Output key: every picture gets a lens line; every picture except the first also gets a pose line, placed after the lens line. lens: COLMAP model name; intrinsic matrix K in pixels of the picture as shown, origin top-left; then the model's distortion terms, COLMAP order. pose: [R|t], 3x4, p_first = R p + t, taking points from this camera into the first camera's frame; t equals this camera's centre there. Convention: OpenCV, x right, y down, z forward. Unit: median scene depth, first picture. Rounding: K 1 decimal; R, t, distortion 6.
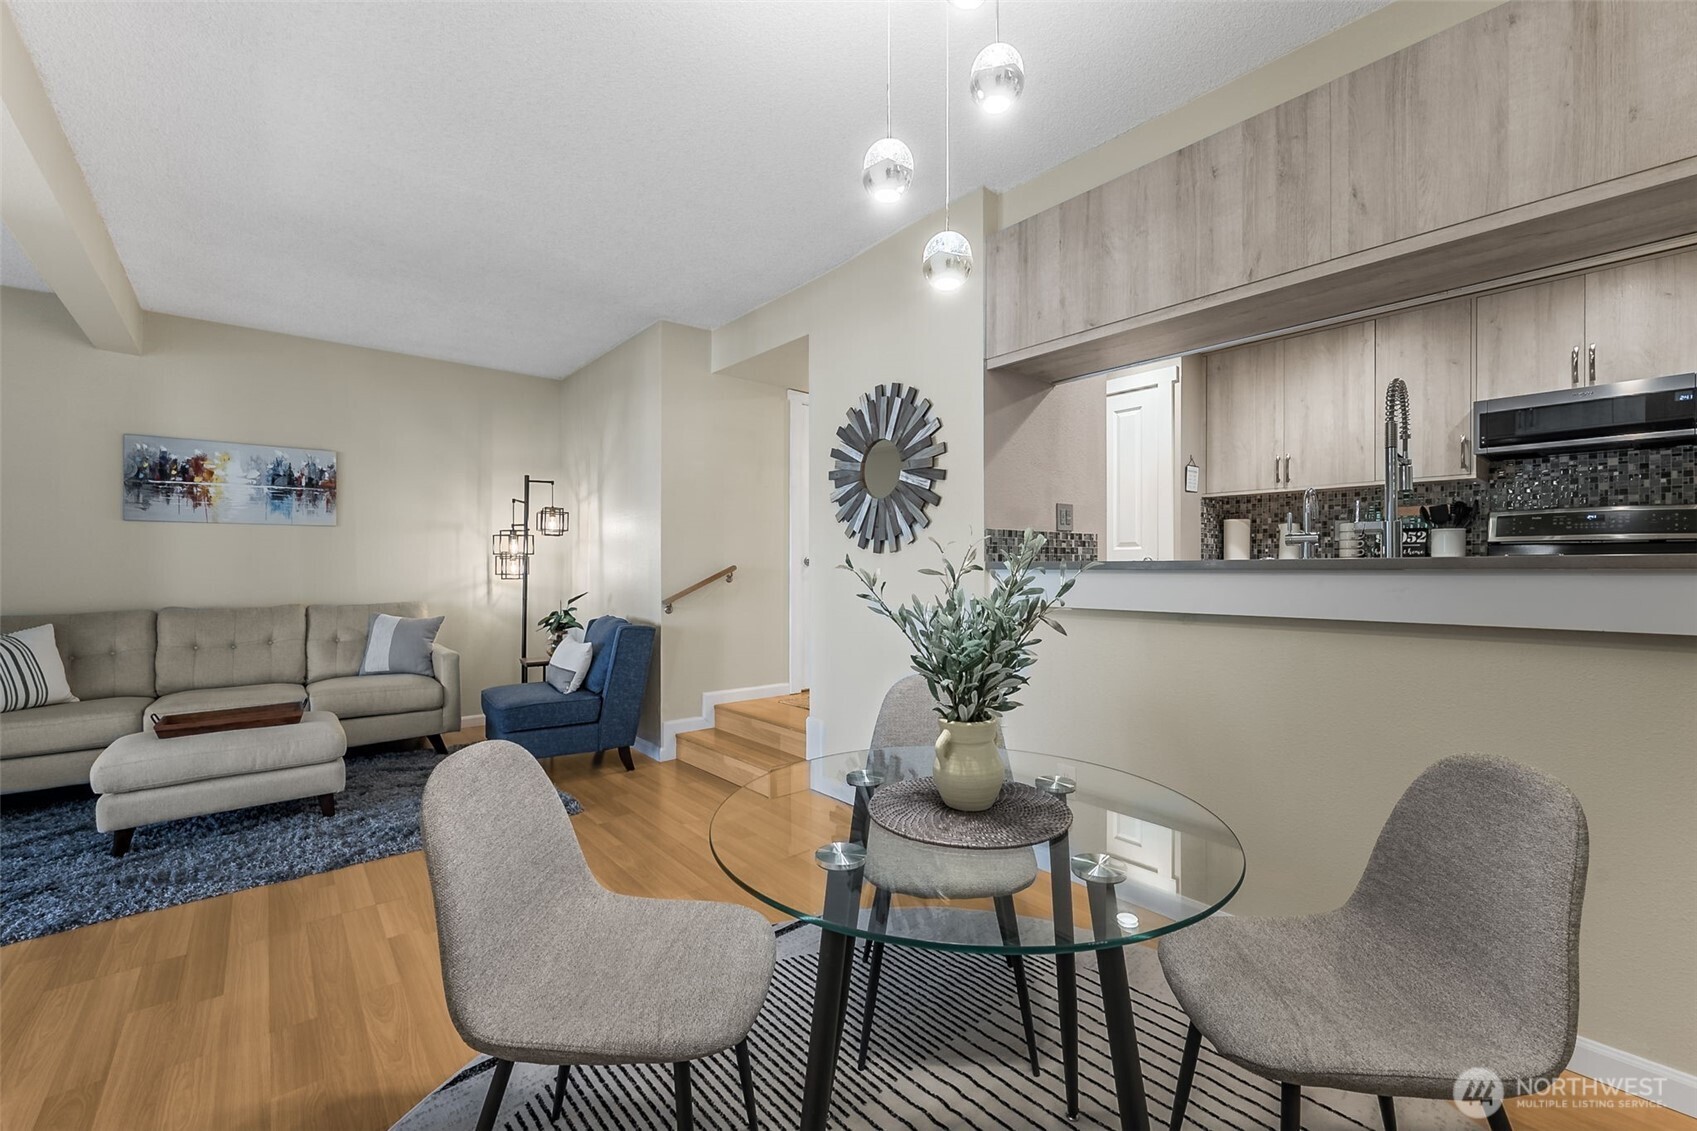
lens RADIAL K [[694.9, 0, 860.7], [0, 694.9, 567.1], [0, 0, 1]] dist [-0.000576, -0.000395]
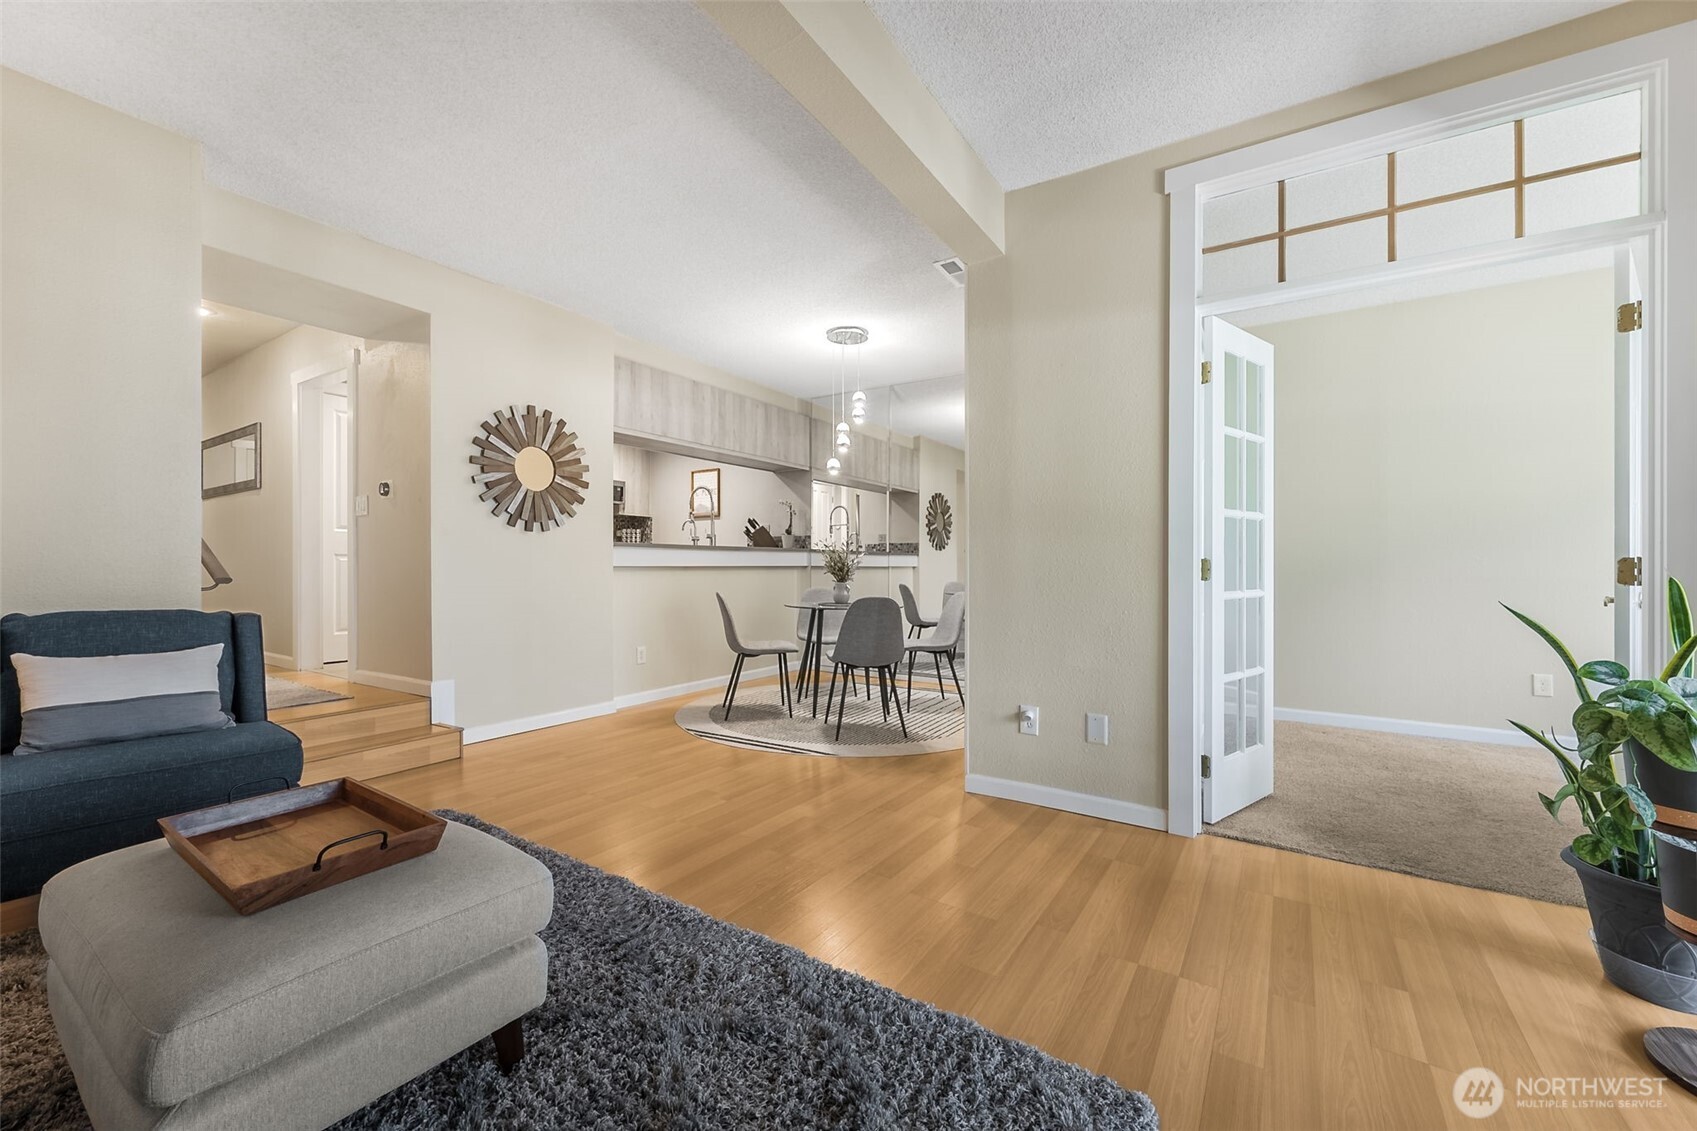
lens RADIAL K [[667.8, 0, 842.0], [0, 667.8, 569.5], [0, 0, 1]] dist [-0.013823, 0.000422]
pose [[-0.258007, -0.004202, 0.966134, -1.068092], [-0.002544, 0.999990, 0.003670, 0.036696], [-0.966140, -0.001511, -0.258015, 0.590834]]
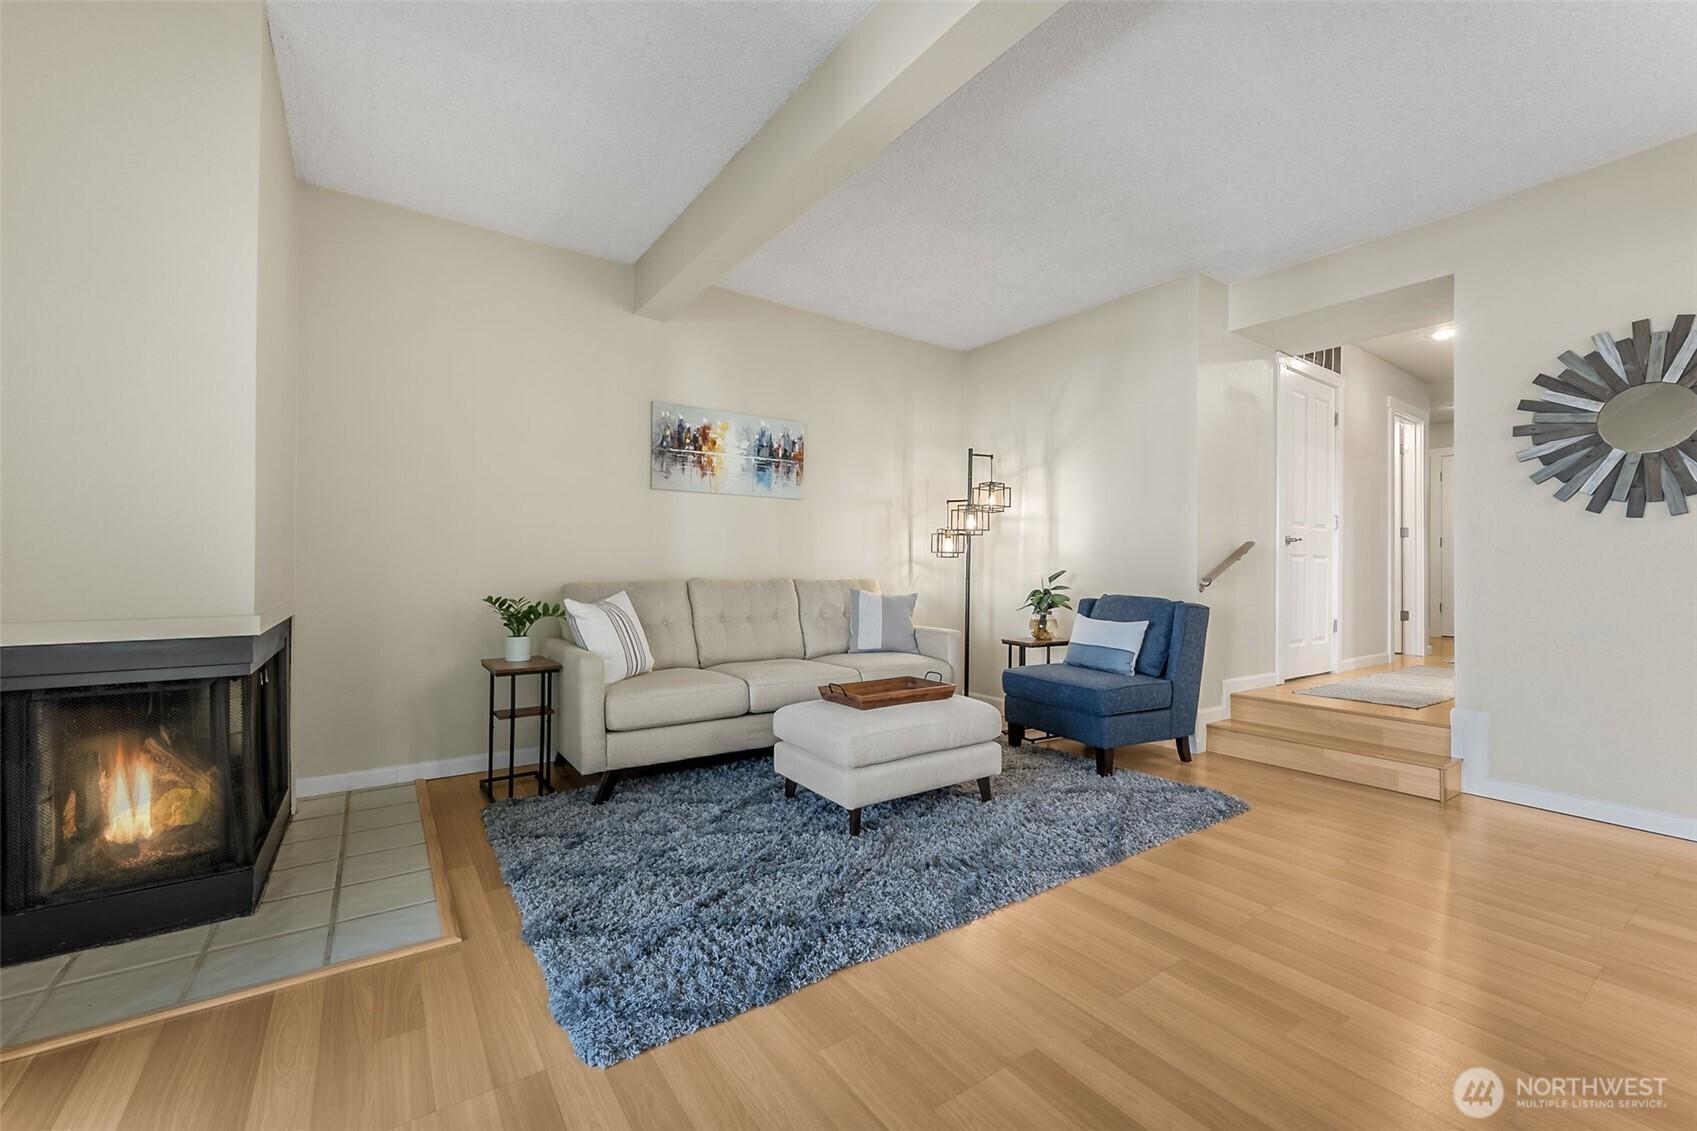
lens RADIAL K [[694.9, 0, 879.2], [0, 694.9, 561.2], [0, 0, 1]] dist [-0.000576, -0.000395]
pose [[0.995987, 0.008018, -0.089144, -0.649458], [-0.008622, 0.999942, -0.006397, 0.037444], [0.089087, 0.007140, 0.995998, 0.052847]]
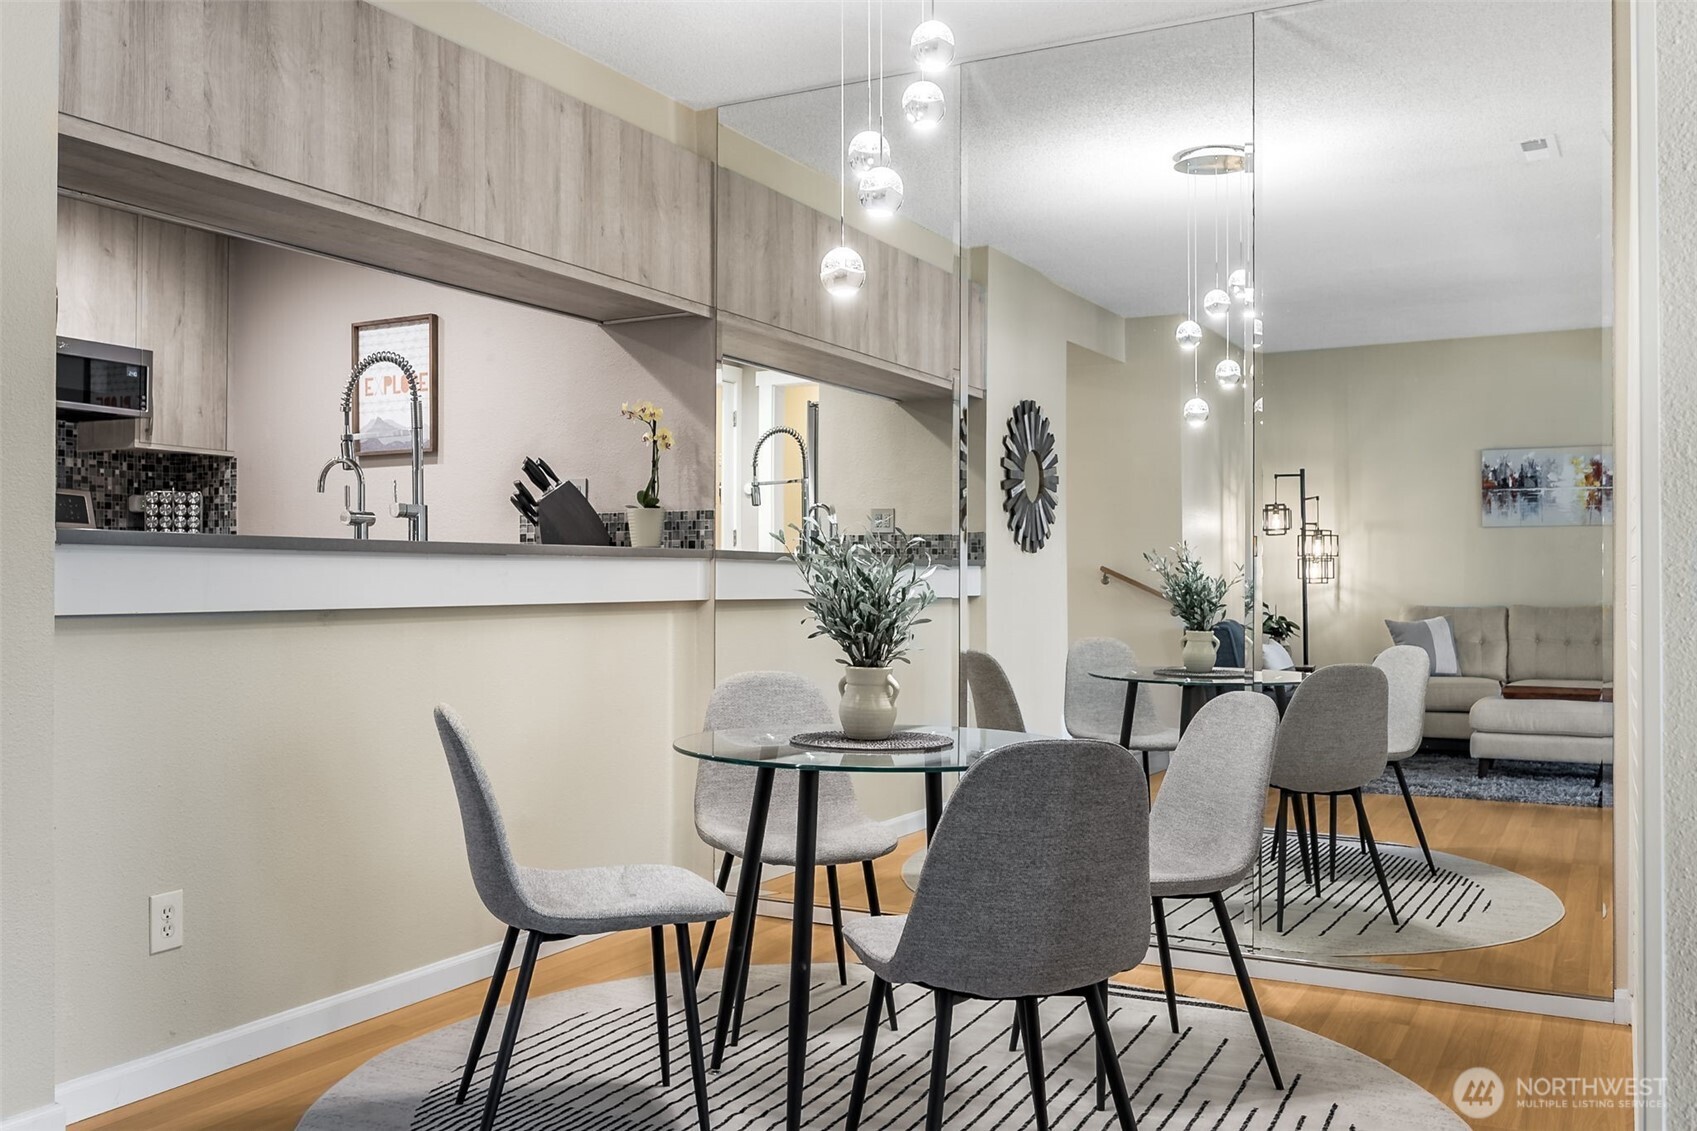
lens RADIAL K [[1449.9, 0, 847.3], [0, 1449.9, 567.7], [0, 0, 1]] dist [-0.013425, -0.001999]
pose [[-0.354164, 0.010981, 0.935119, -0.644207], [0.000247, 0.999932, -0.011648, 0.021765], [-0.935183, -0.003894, -0.354142, 0.565818]]
